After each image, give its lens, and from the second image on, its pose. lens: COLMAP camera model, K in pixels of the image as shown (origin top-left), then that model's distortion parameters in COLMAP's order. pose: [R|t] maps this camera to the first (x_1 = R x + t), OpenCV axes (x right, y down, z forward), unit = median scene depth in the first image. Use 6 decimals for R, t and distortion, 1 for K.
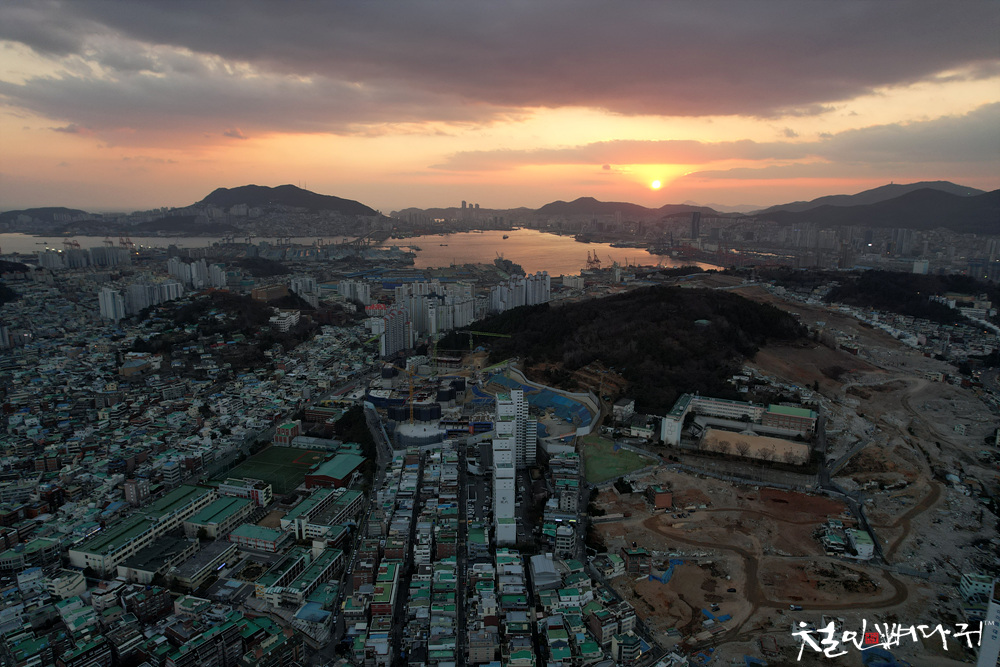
lens RADIAL K [[639.6, 0, 502.6], [0, 639.6, 338.4], [0, 0, 1]] dist [-0.078295, 0.072684]
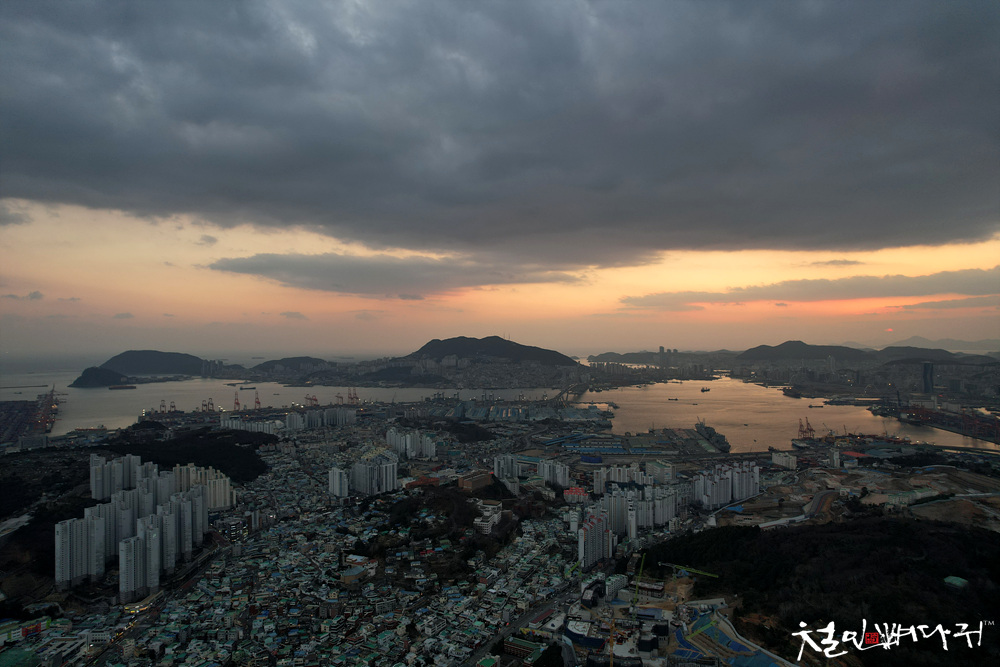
lens RADIAL K [[639.6, 0, 503.3], [0, 639.6, 341.9], [0, 0, 1]] dist [-0.078295, 0.072684]
pose [[0.954145, -0.021086, -0.298602, -0.004724], [-0.043575, 0.977107, -0.208240, -0.133597], [0.296157, 0.211703, 0.931382, -0.027342]]
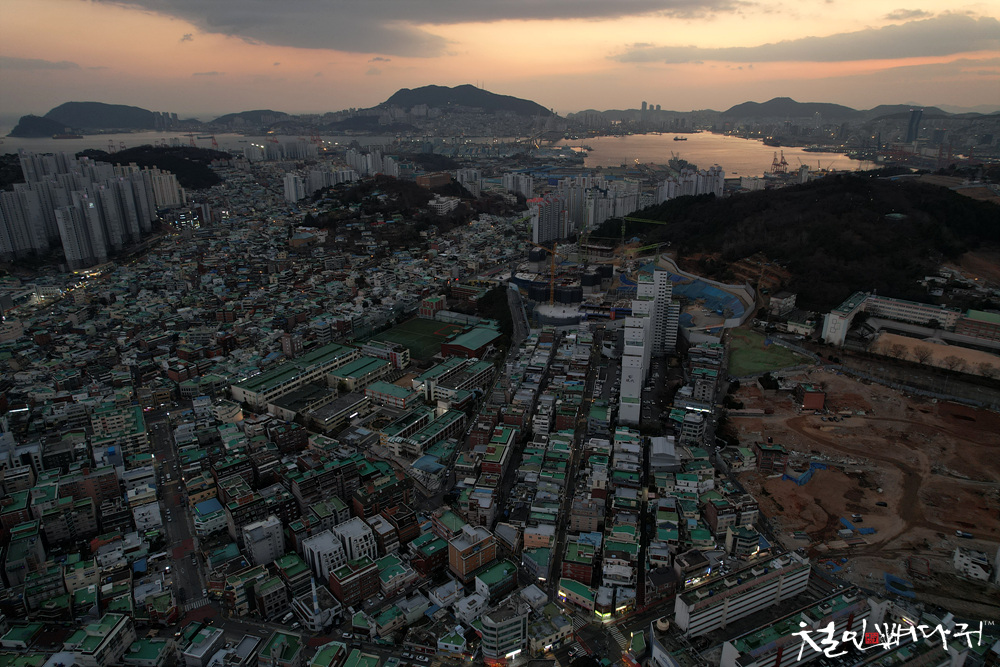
lens RADIAL K [[639.6, 0, 502.2], [0, 639.6, 338.3], [0, 0, 1]] dist [-0.078295, 0.072684]
pose [[0.964183, 0.084487, -0.251422, 0.029019], [-0.047744, 0.987712, 0.148813, 0.036099], [0.260905, -0.131479, 0.956369, 0.032194]]
